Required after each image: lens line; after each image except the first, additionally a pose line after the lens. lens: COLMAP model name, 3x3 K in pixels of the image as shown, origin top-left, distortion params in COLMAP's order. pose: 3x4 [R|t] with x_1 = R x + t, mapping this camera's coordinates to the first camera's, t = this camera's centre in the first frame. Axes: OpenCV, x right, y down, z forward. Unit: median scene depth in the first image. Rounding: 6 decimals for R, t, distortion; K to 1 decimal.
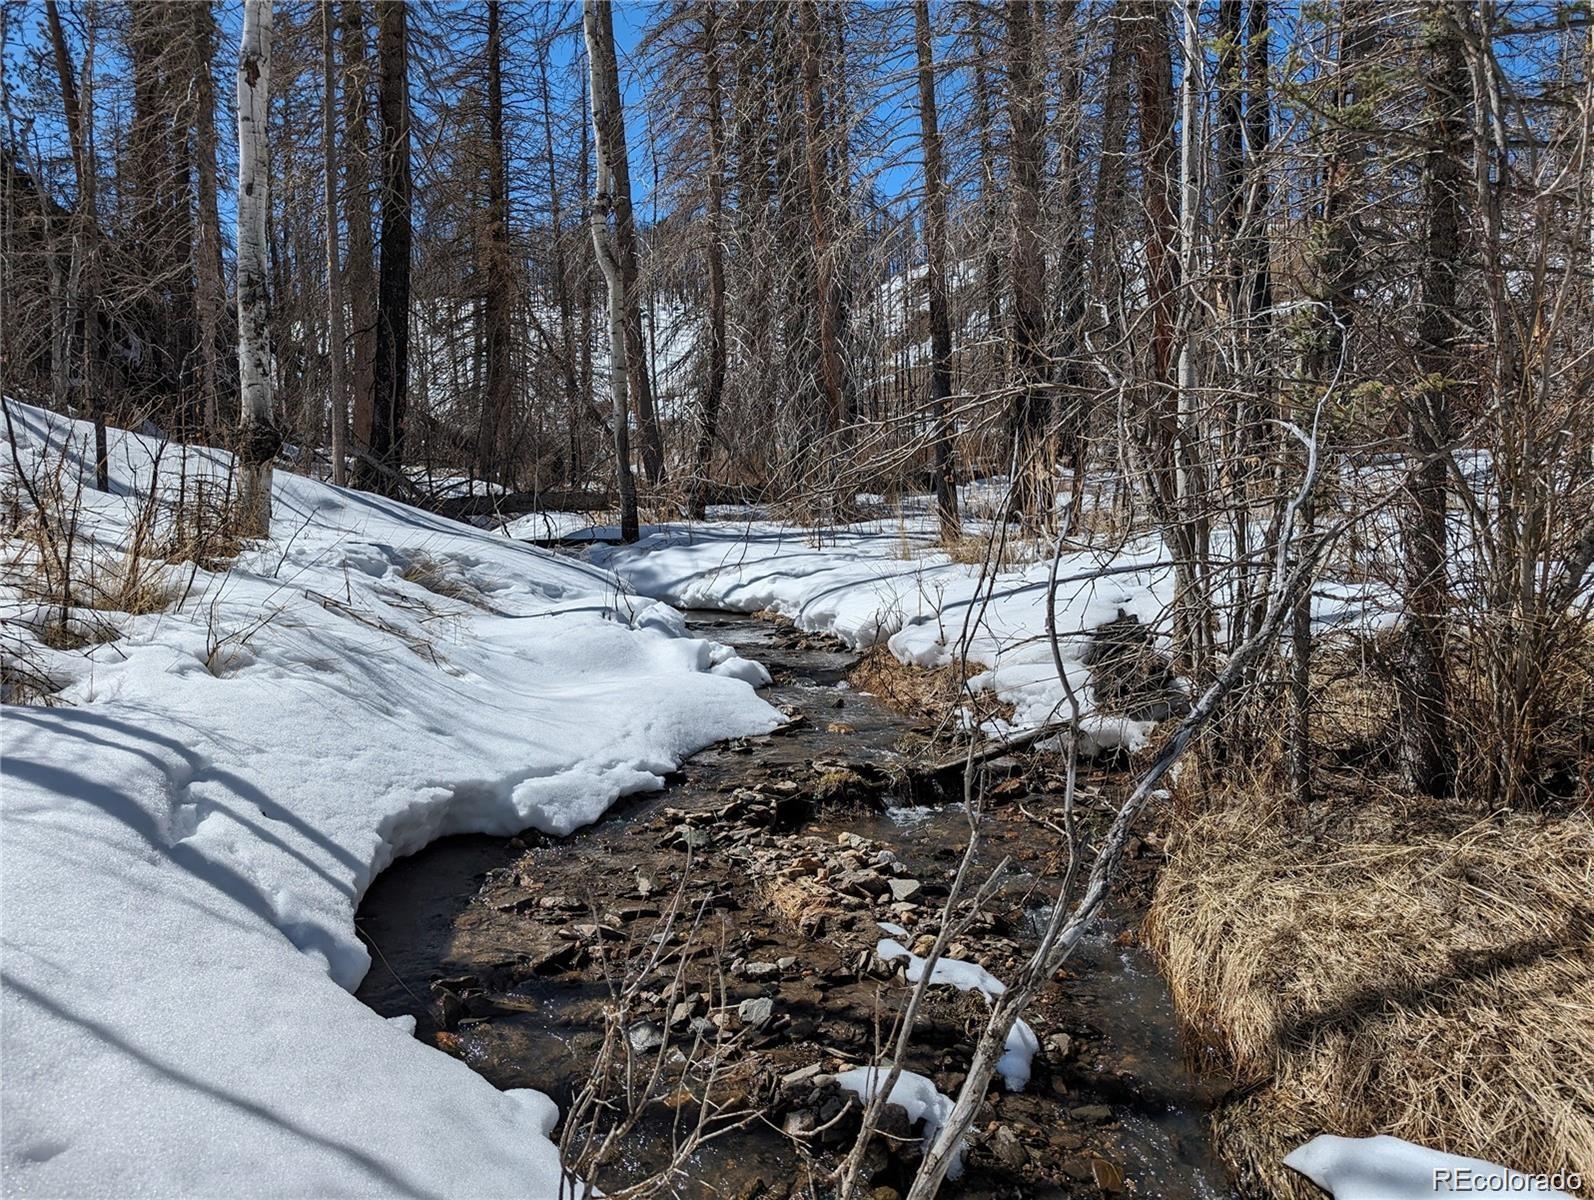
lens RADIAL K [[1147.8, 0, 772.0], [0, 1147.8, 603.5], [0, 0, 1]] dist [0.016294, -0.012711]
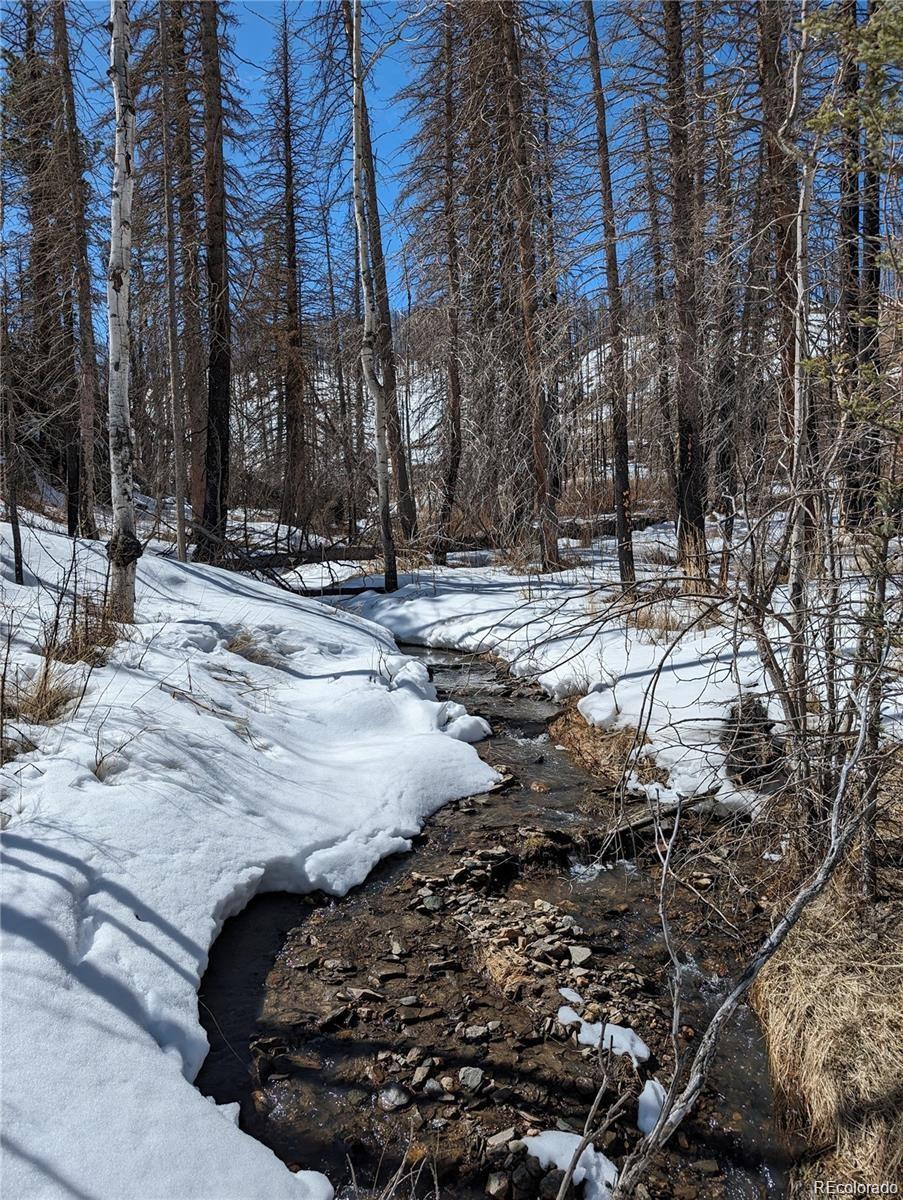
lens RADIAL K [[864.1, 0, 444.0], [0, 864.1, 601.7], [0, 0, 1]] dist [0.016294, -0.012711]
pose [[0.997842, -0.003556, -0.065566, 0.017555], [0.005210, 0.999672, 0.025067, -0.184534], [0.065456, -0.025355, 0.997533, -0.051047]]
